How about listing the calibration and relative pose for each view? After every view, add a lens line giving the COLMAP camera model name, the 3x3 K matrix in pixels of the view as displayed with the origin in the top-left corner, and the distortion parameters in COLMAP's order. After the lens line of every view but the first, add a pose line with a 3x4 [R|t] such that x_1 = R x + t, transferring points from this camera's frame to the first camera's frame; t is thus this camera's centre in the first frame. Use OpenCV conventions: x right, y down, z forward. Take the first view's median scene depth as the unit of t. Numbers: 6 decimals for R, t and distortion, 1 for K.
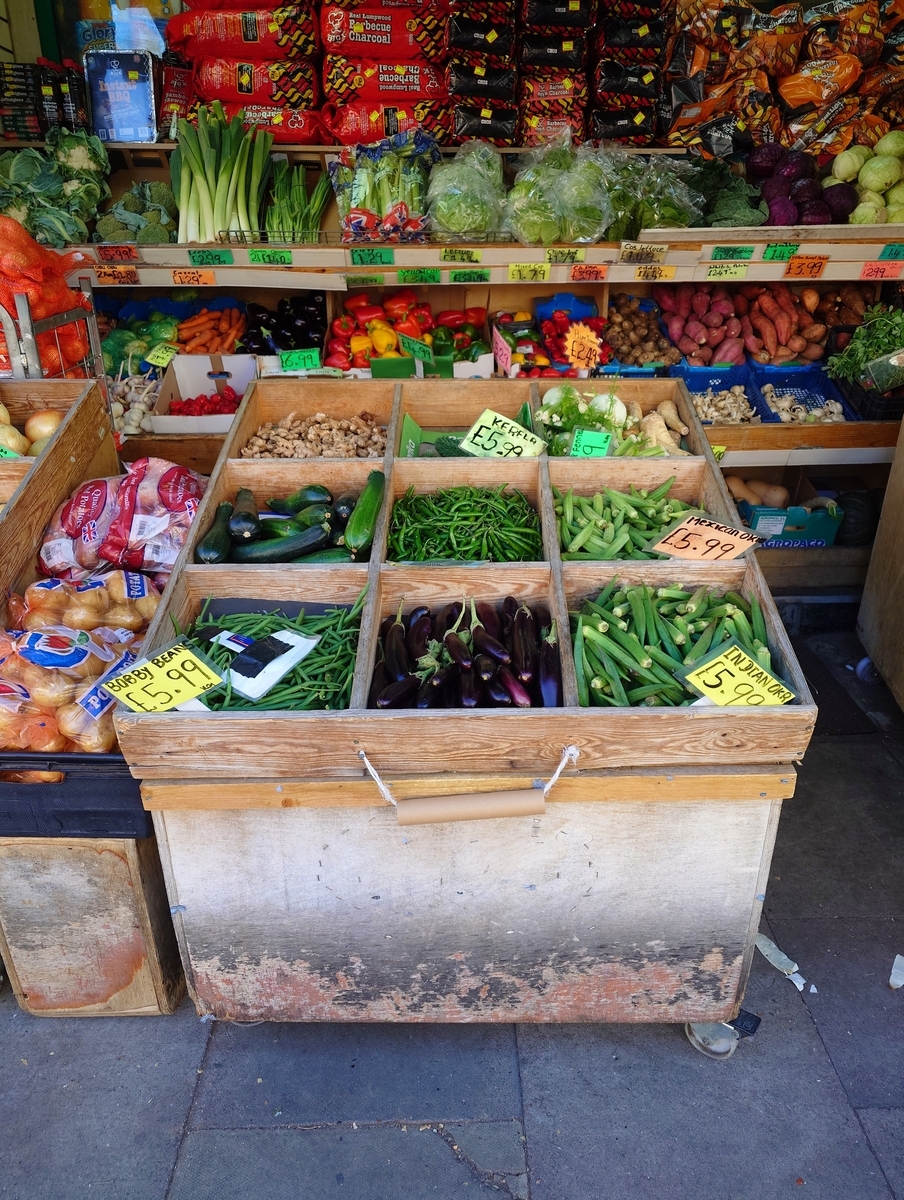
lens RADIAL K [[848.1, 0, 474.6], [0, 848.1, 600.1], [0, 0, 1]] dist [0.004087, -0.009656]
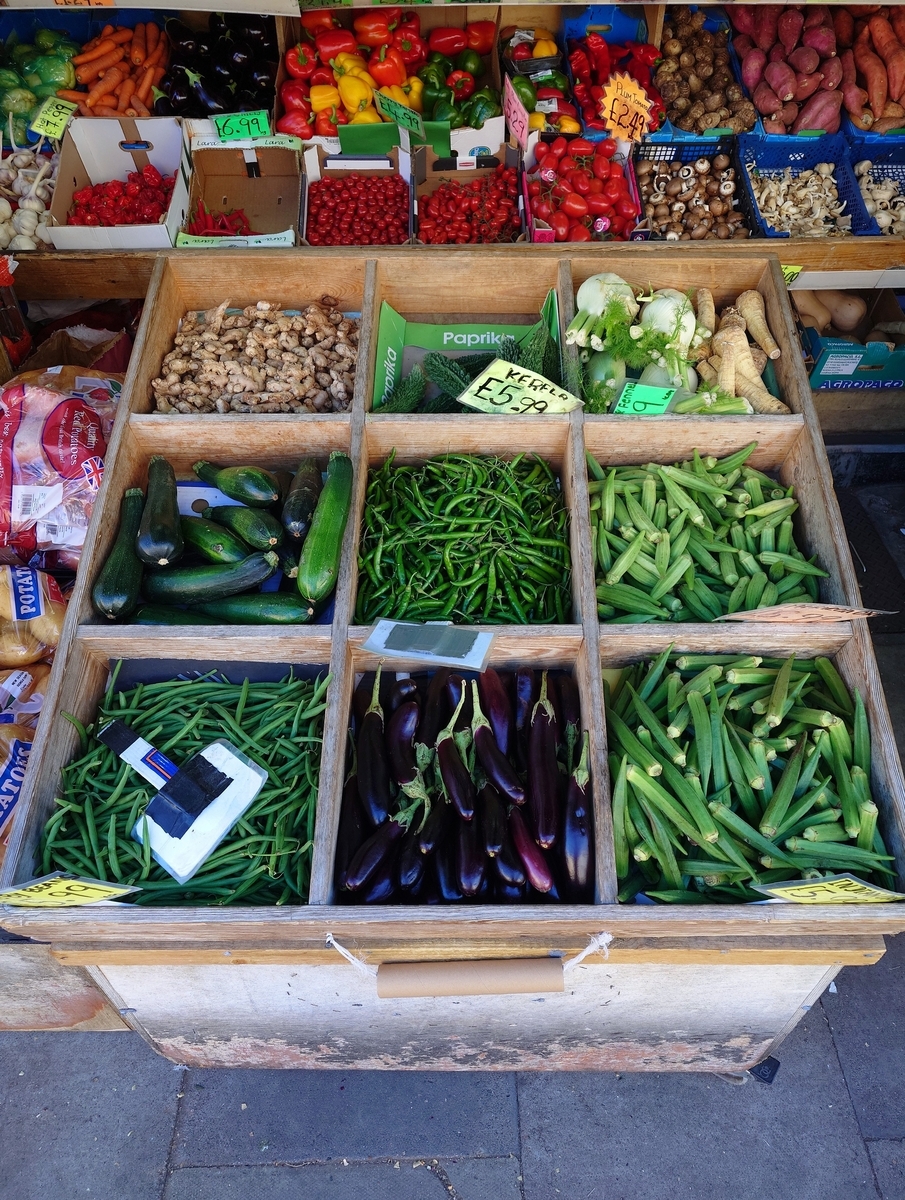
lens RADIAL K [[848.1, 0, 475.1], [0, 848.1, 600.1], [0, 0, 1]] dist [0.004087, -0.009656]
pose [[0.999916, 0.010987, 0.006837, -0.007179], [-0.012689, 0.936060, 0.351611, -0.286370], [-0.002536, -0.351668, 0.936121, 0.295525]]
